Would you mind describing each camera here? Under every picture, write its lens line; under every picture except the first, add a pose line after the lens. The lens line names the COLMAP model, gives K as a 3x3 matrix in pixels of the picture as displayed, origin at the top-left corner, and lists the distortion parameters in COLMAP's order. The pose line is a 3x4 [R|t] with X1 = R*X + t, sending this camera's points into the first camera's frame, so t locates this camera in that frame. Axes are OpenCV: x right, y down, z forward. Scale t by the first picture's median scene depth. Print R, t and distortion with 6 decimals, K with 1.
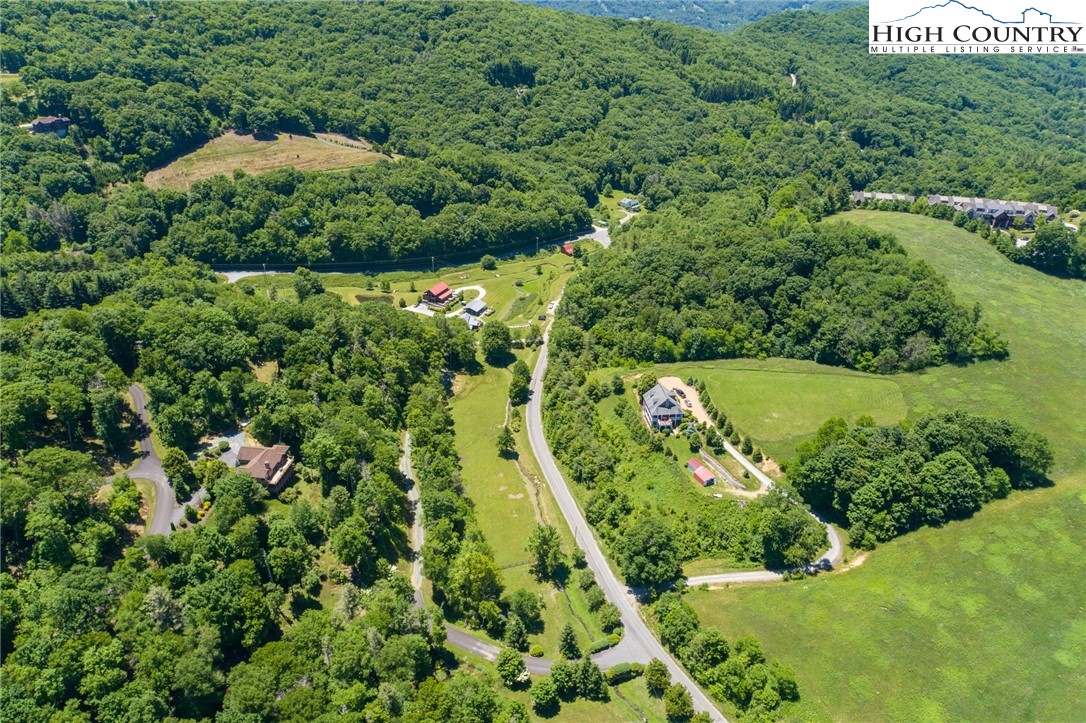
lens RADIAL K [[736.5, 0, 542.0], [0, 736.5, 360.4], [0, 0, 1]] dist [-0.006025, 0.016596]
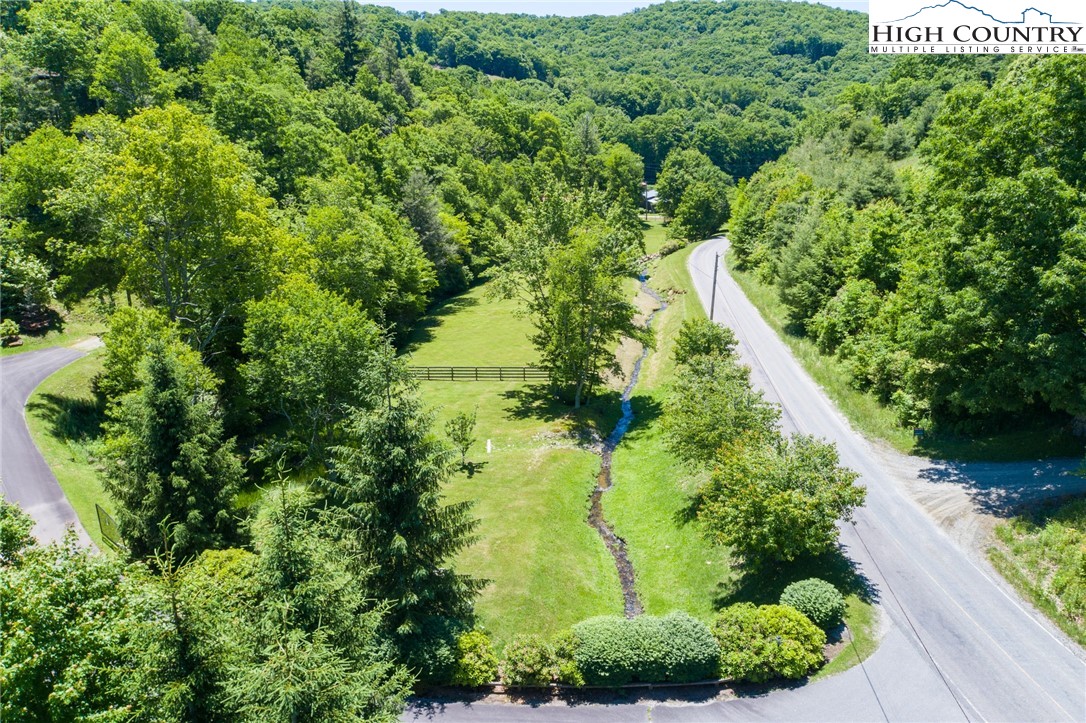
lens RADIAL K [[759.1, 0, 543.0], [0, 759.1, 361.5], [0, 0, 1]] dist [0.001574, 0.002818]
pose [[0.923409, 0.089126, -0.373325, 0.049221], [-0.160850, 0.972992, -0.165572, 0.167934], [0.348486, 0.212940, 0.912806, 0.400786]]
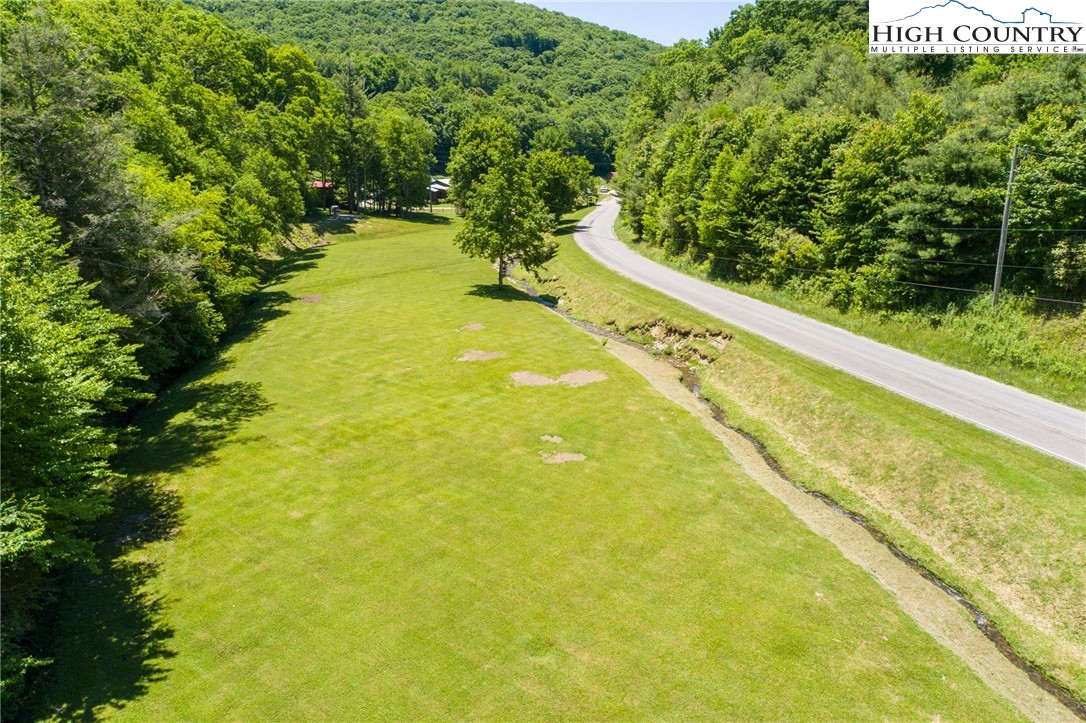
lens RADIAL K [[736.5, 0, 542.0], [0, 736.5, 360.4], [0, 0, 1]] dist [-0.006025, 0.016596]
pose [[0.999929, 0.002541, -0.011638, -0.022630], [-0.004765, 0.980744, -0.195242, 0.127853], [0.010918, 0.195283, 0.980686, 0.514548]]
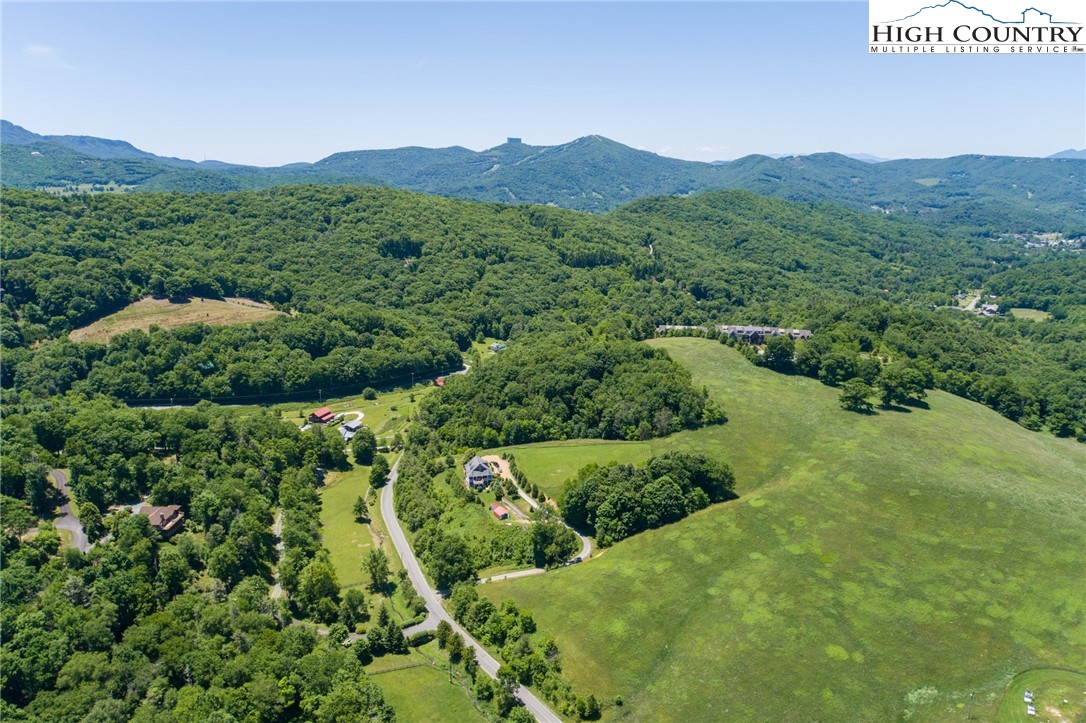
lens RADIAL K [[745.1, 0, 543.0], [0, 745.1, 361.5], [0, 0, 1]] dist [-0.008184, 0.015809]
pose [[0.994407, -0.036177, 0.099229, 0.095881], [0.057731, 0.972916, -0.223835, 0.110050], [-0.088444, 0.228311, 0.969563, -0.217989]]
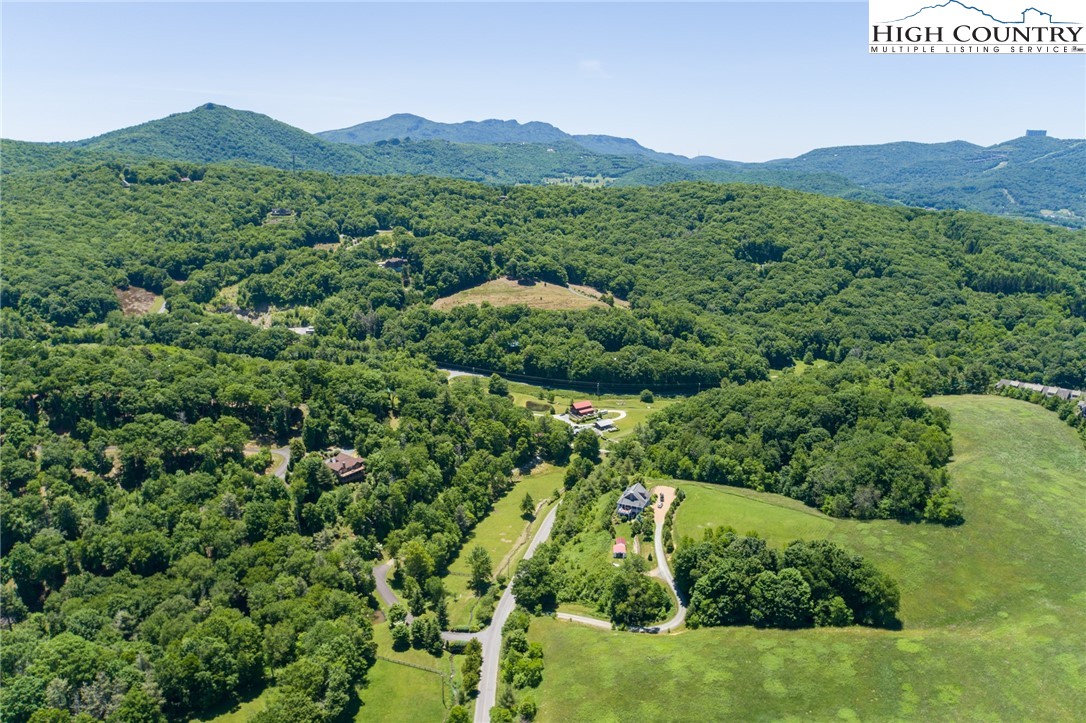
lens RADIAL K [[736.5, 0, 542.0], [0, 736.5, 360.4], [0, 0, 1]] dist [-0.006025, 0.016596]
pose [[0.867911, 0.127481, -0.480083, 0.367287], [-0.231181, 0.959116, -0.163253, 0.046415], [0.439644, 0.252675, 0.861898, -0.107534]]
